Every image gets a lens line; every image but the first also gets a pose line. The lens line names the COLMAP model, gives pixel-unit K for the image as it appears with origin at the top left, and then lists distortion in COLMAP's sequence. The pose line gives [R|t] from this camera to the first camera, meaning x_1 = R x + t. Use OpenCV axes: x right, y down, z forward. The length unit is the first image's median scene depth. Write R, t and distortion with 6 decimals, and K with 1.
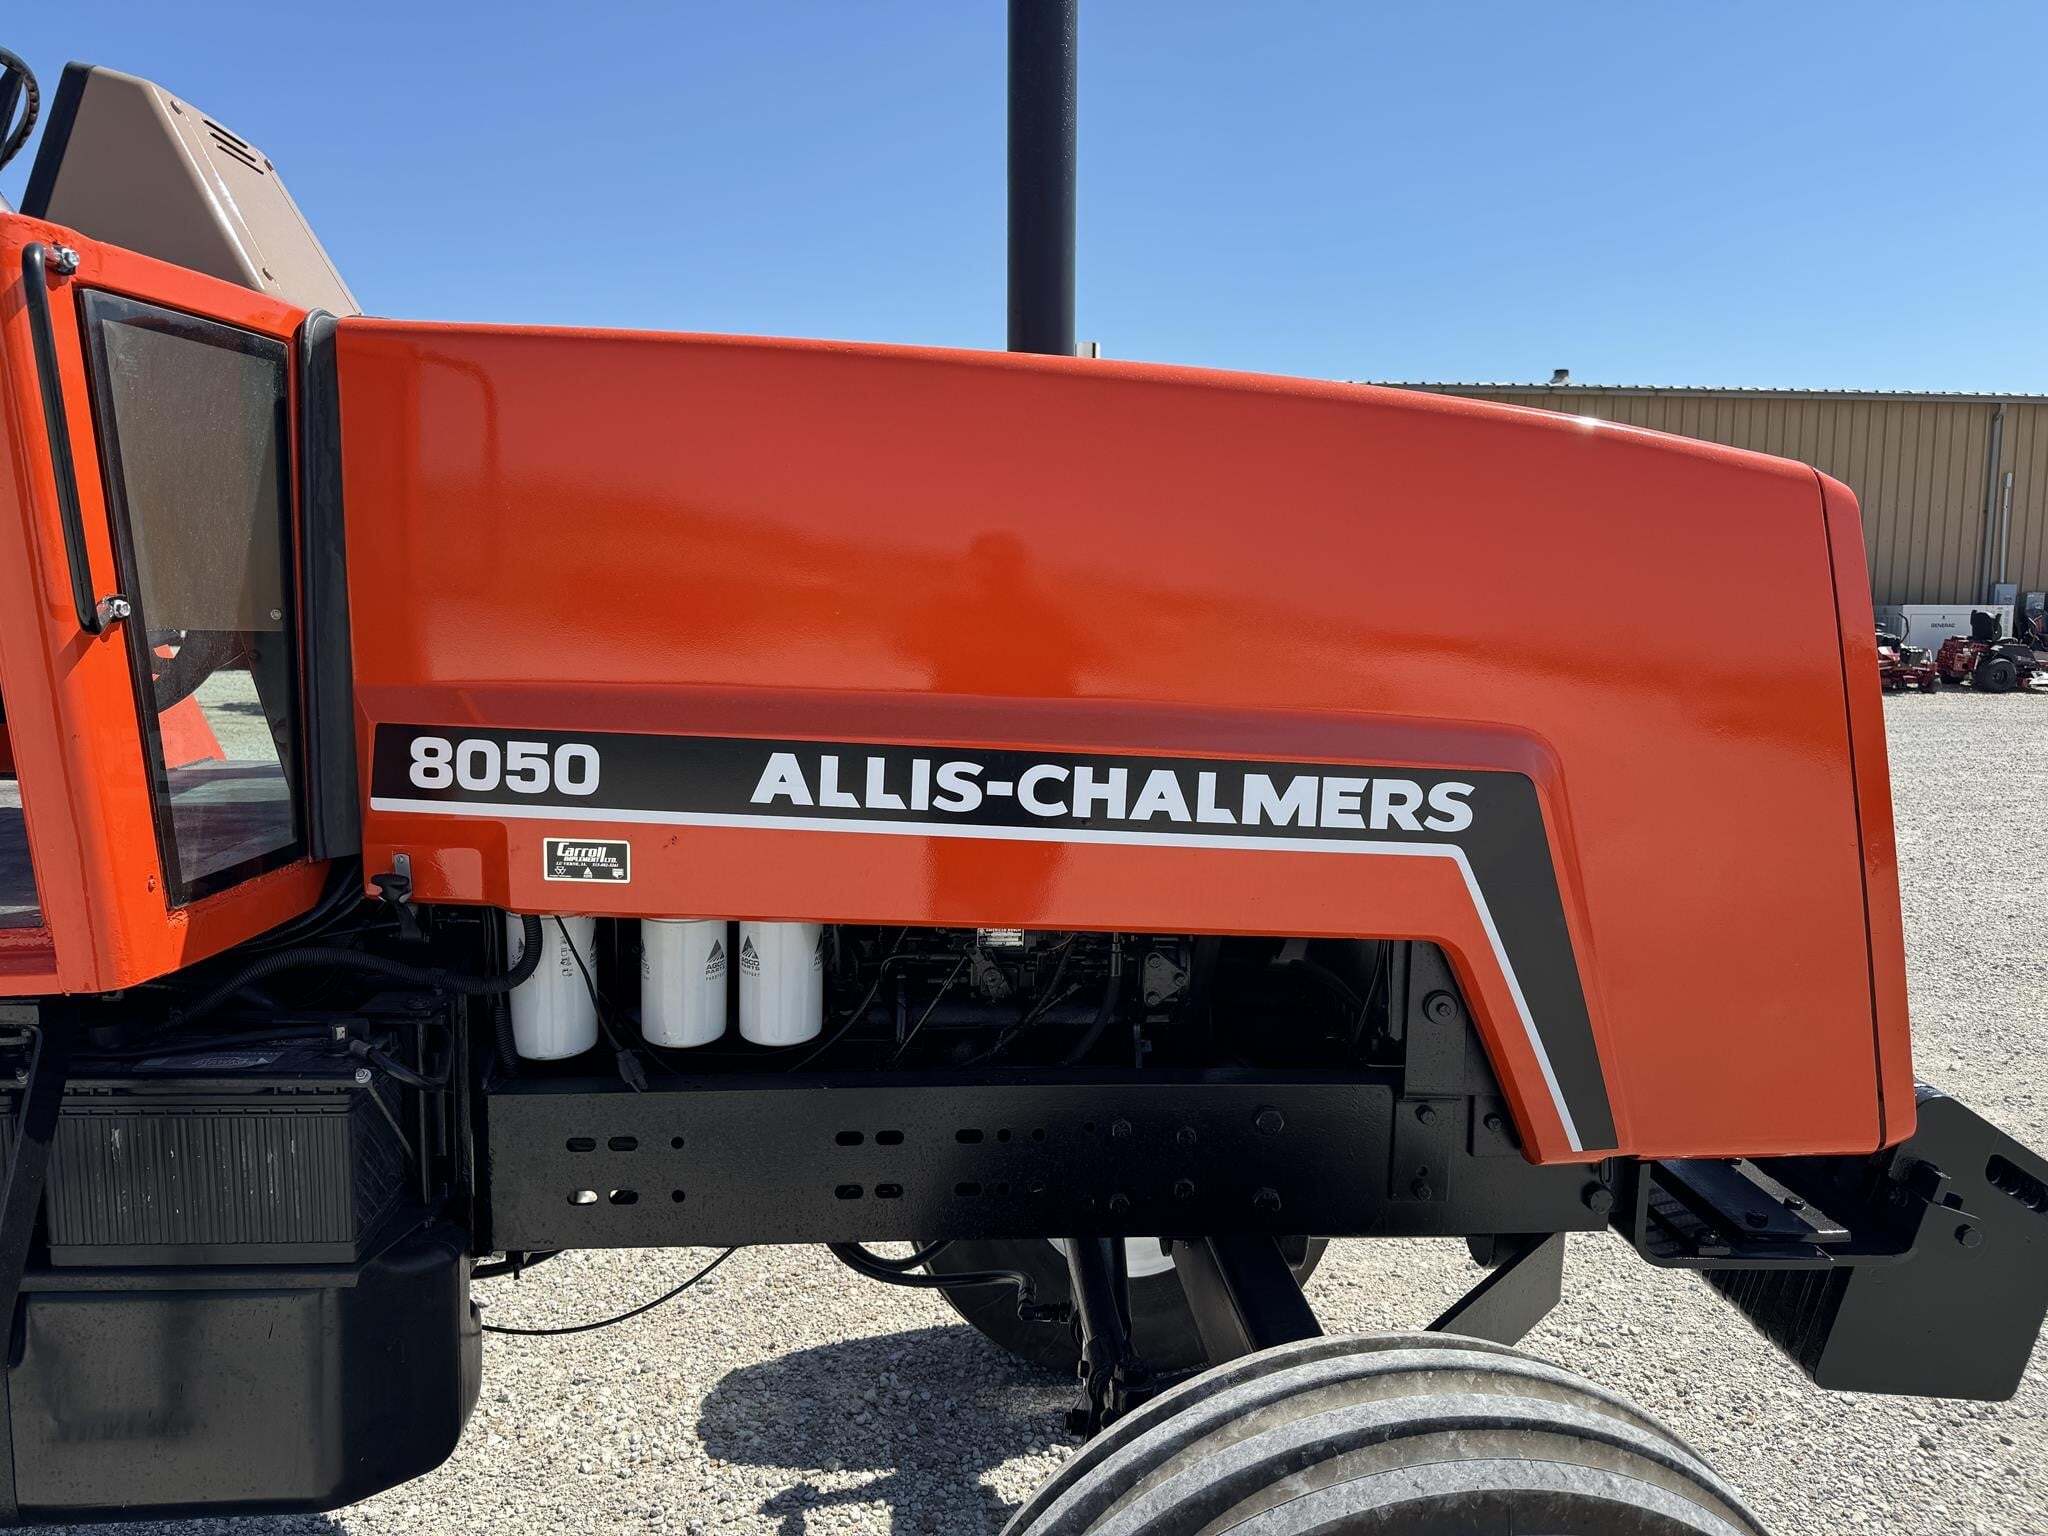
lens RADIAL K [[1410.3, 0, 1024.0], [0, 1410.3, 768.0], [0, 0, 1]] dist [0.141498, -0.187192]
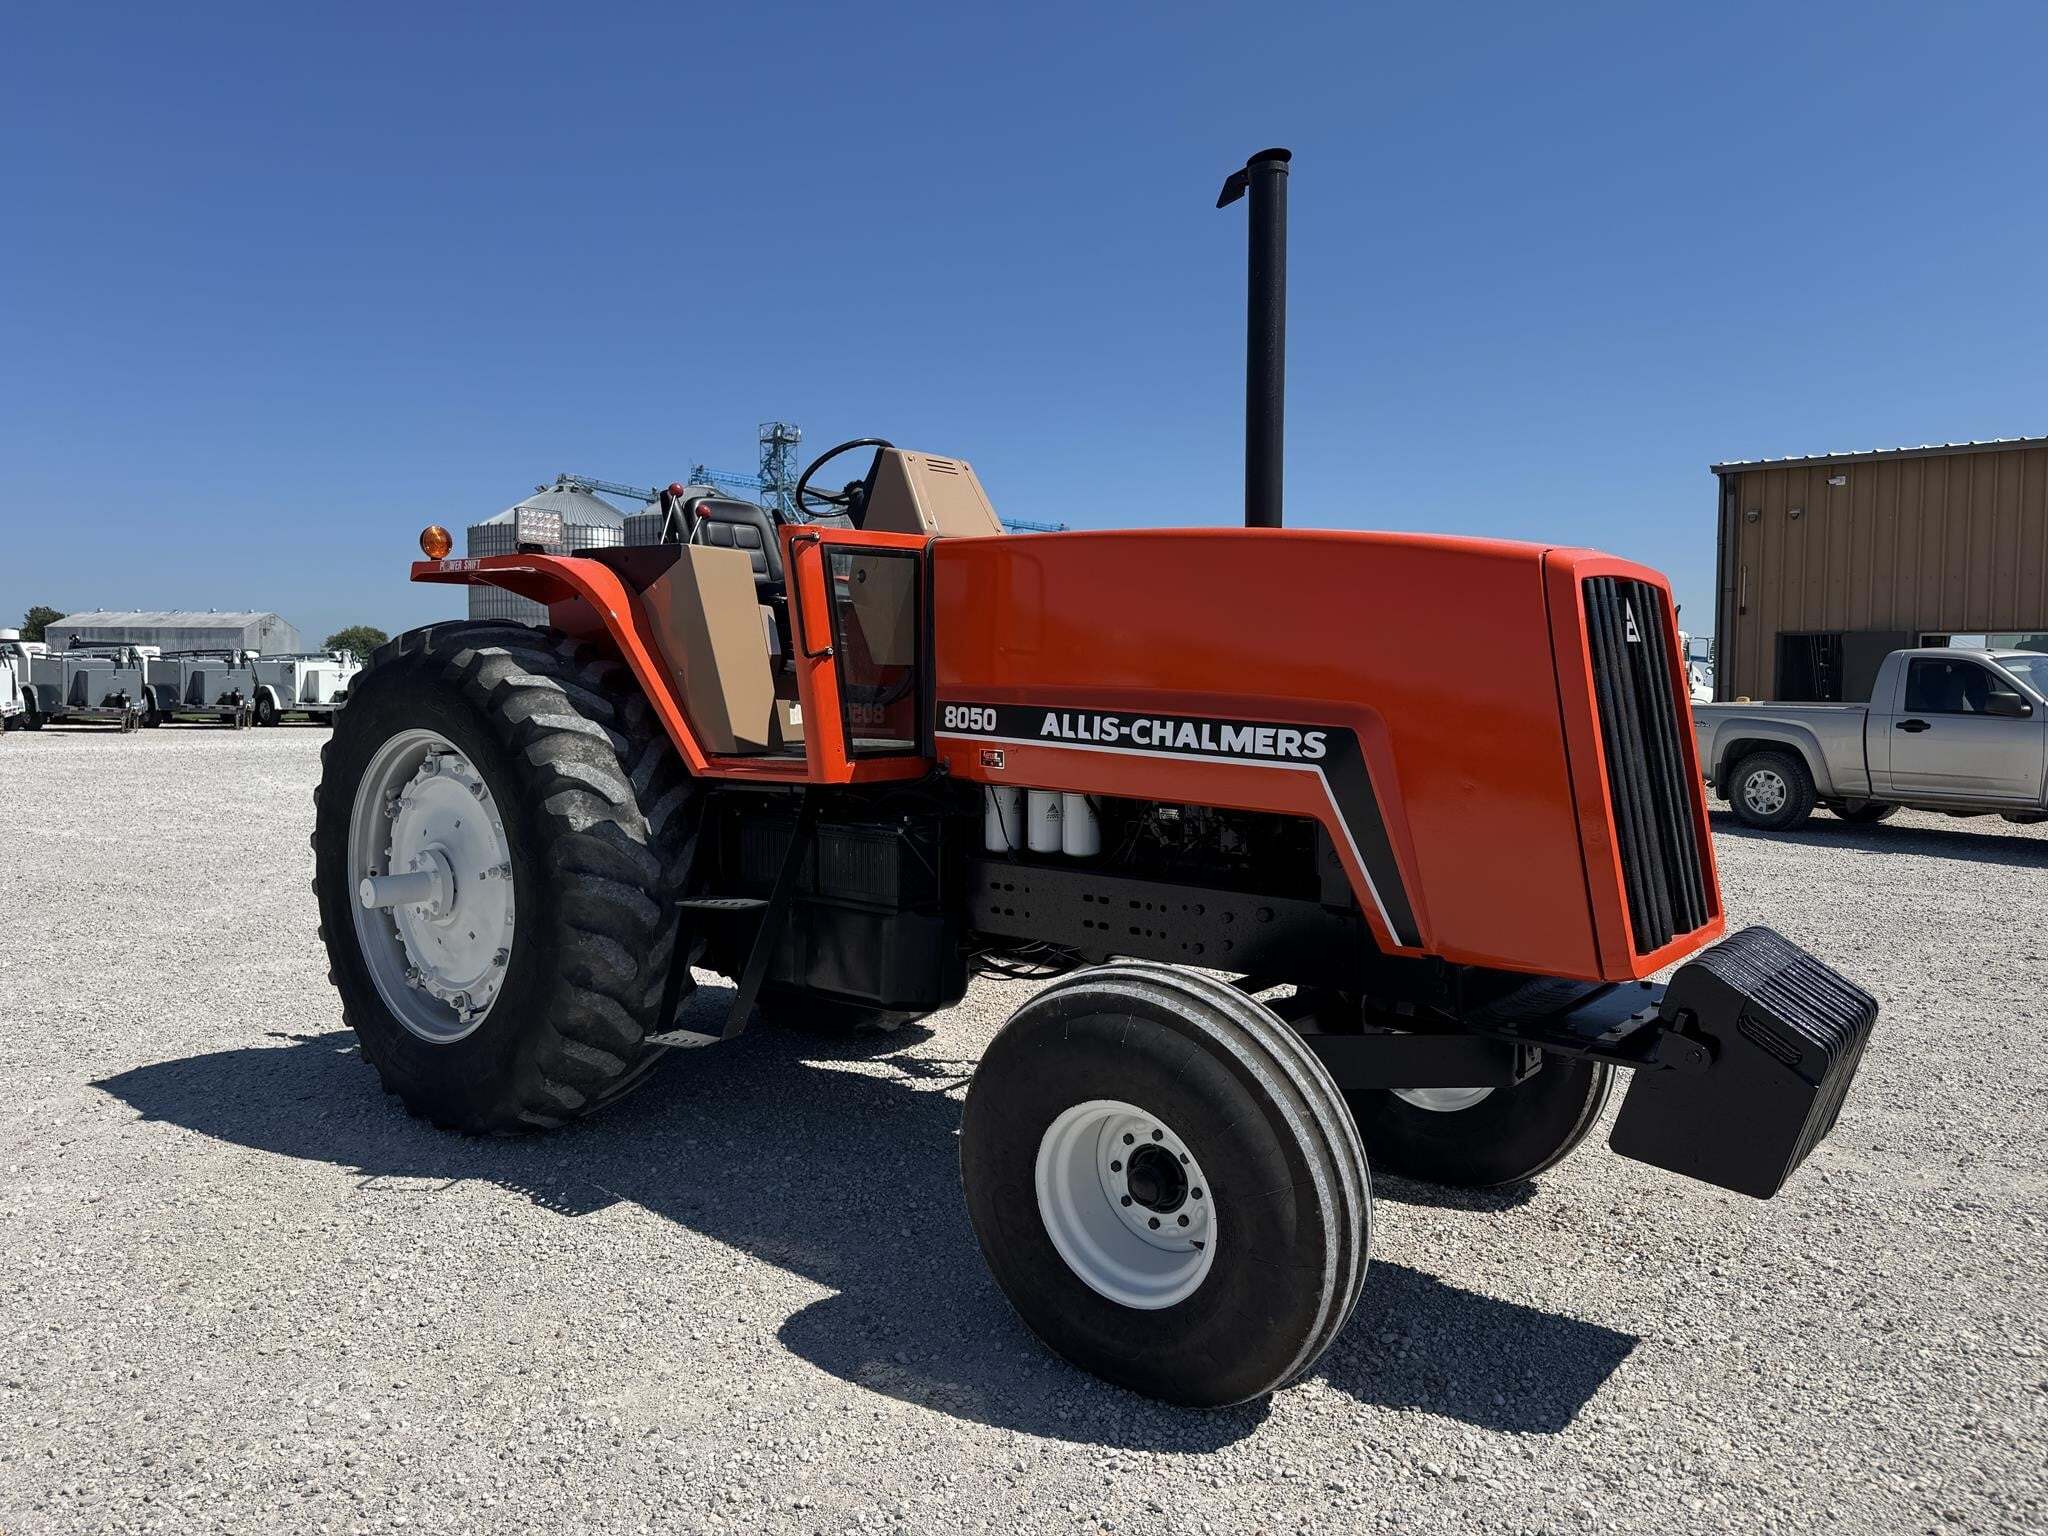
lens RADIAL K [[1410.3, 0, 1024.0], [0, 1410.3, 768.0], [0, 0, 1]] dist [0.141498, -0.187192]
pose [[0.718594, 0.034016, -0.694597, 1.347968], [-0.081303, 0.996063, -0.035332, 0.157958], [0.690661, 0.081862, 0.718530, -0.632261]]
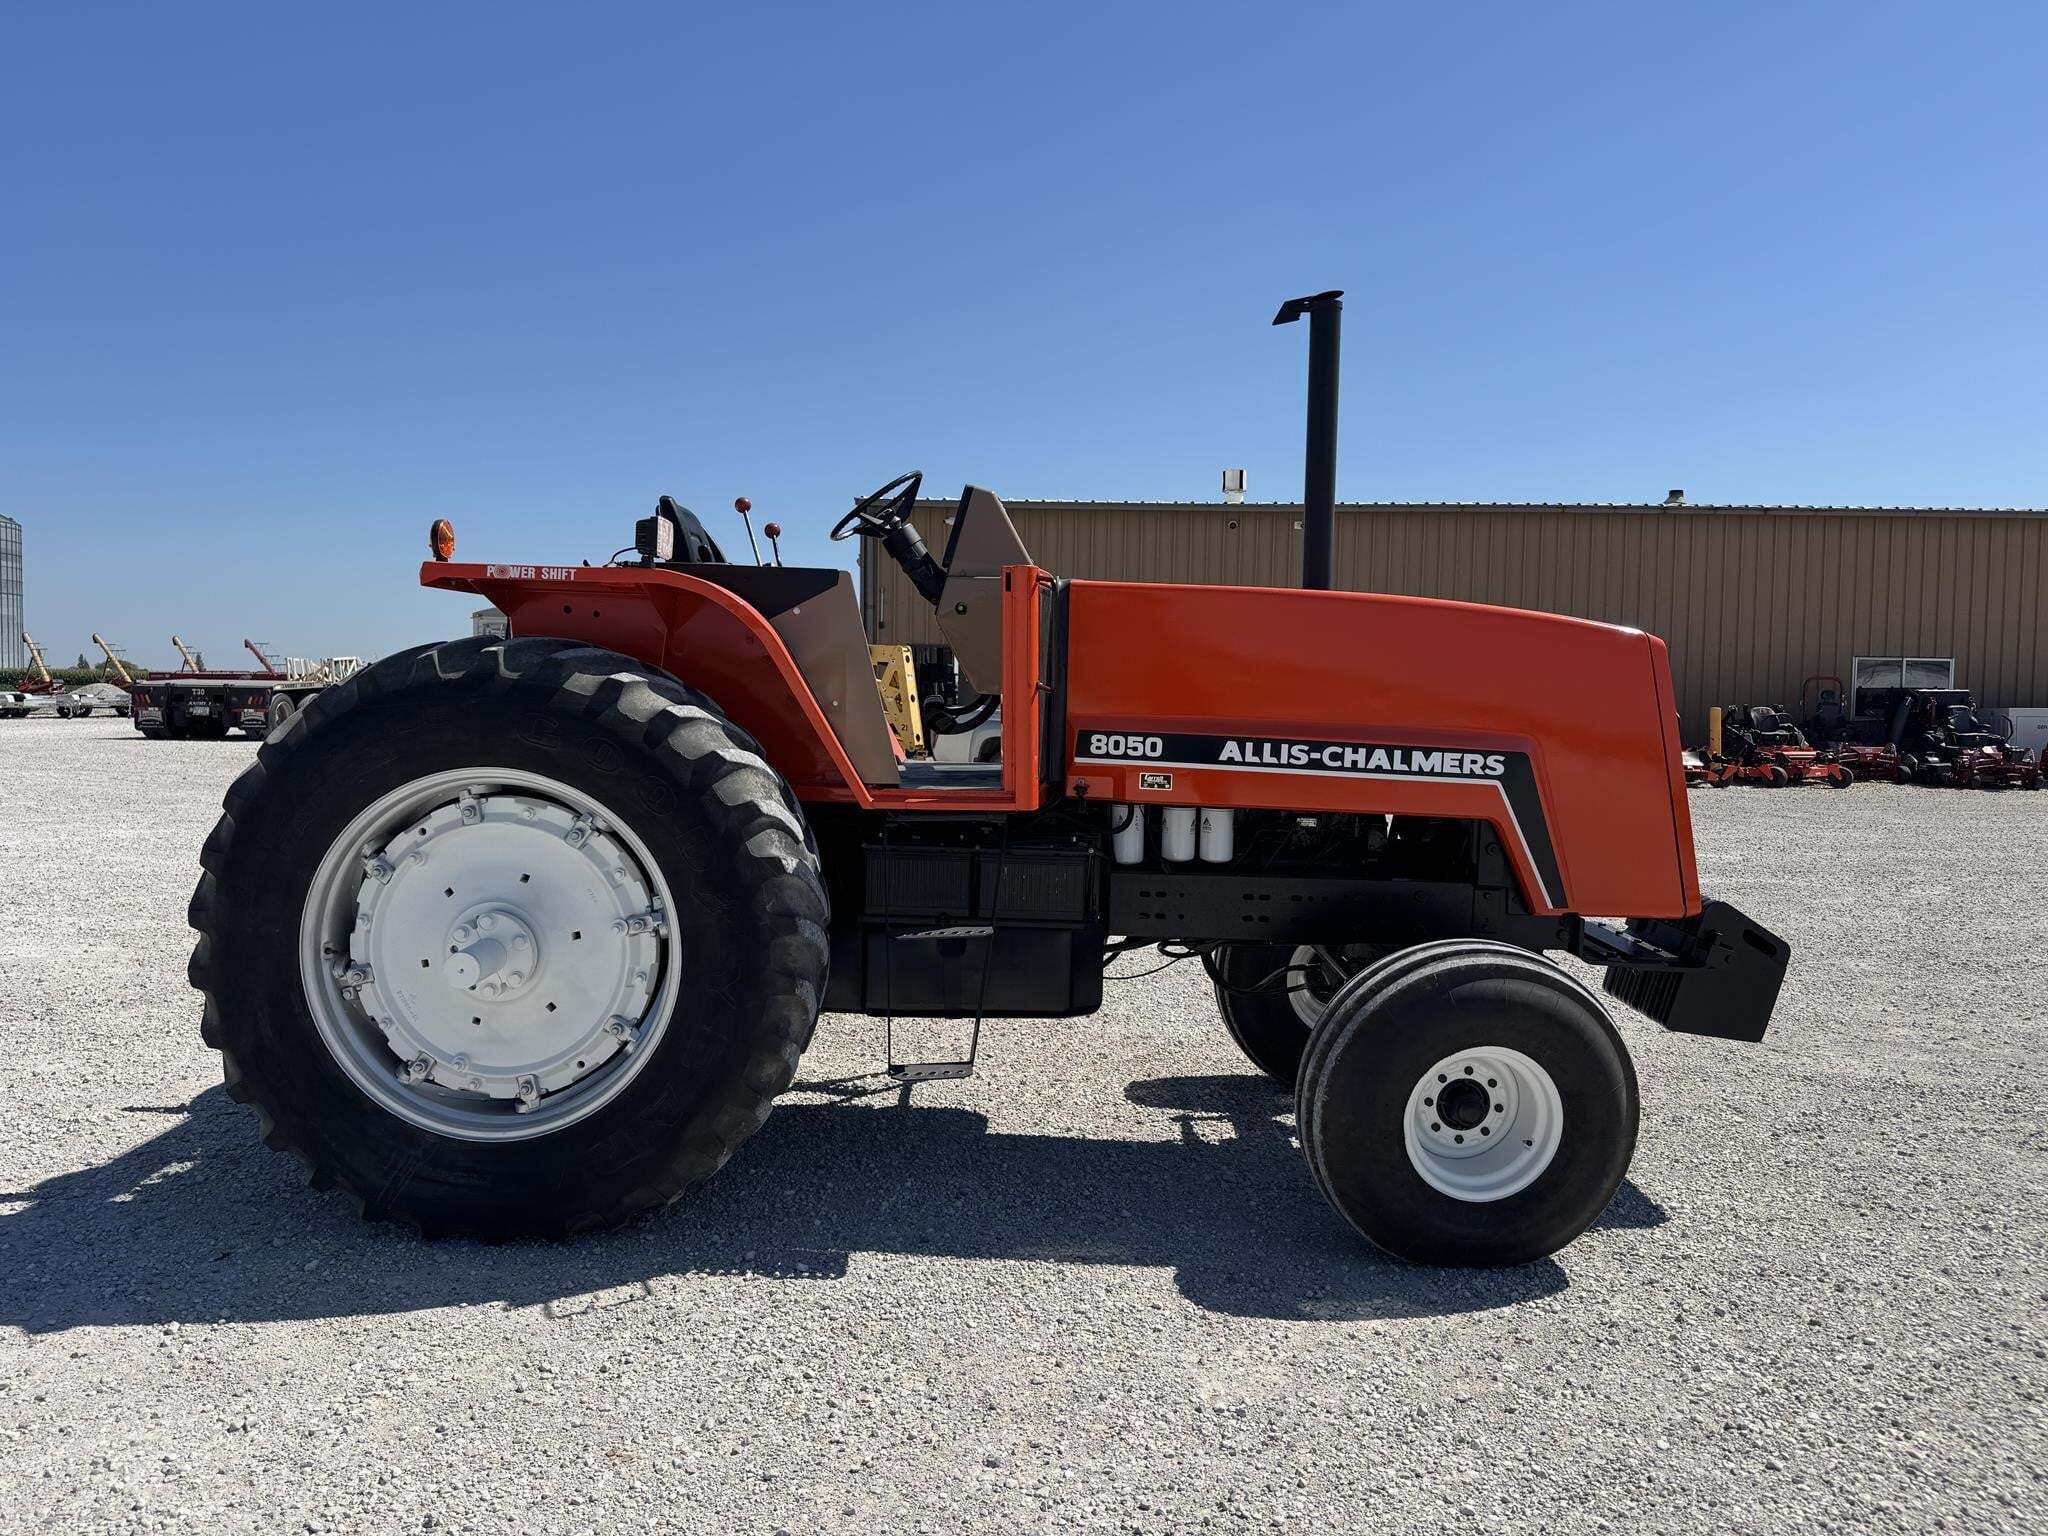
lens RADIAL K [[1410.3, 0, 1024.0], [0, 1410.3, 768.0], [0, 0, 1]] dist [0.141498, -0.187192]
pose [[0.995873, 0.011021, -0.090084, -0.313880], [-0.016866, 0.997783, -0.064381, 0.213105], [0.089174, 0.065634, 0.993851, -1.633804]]
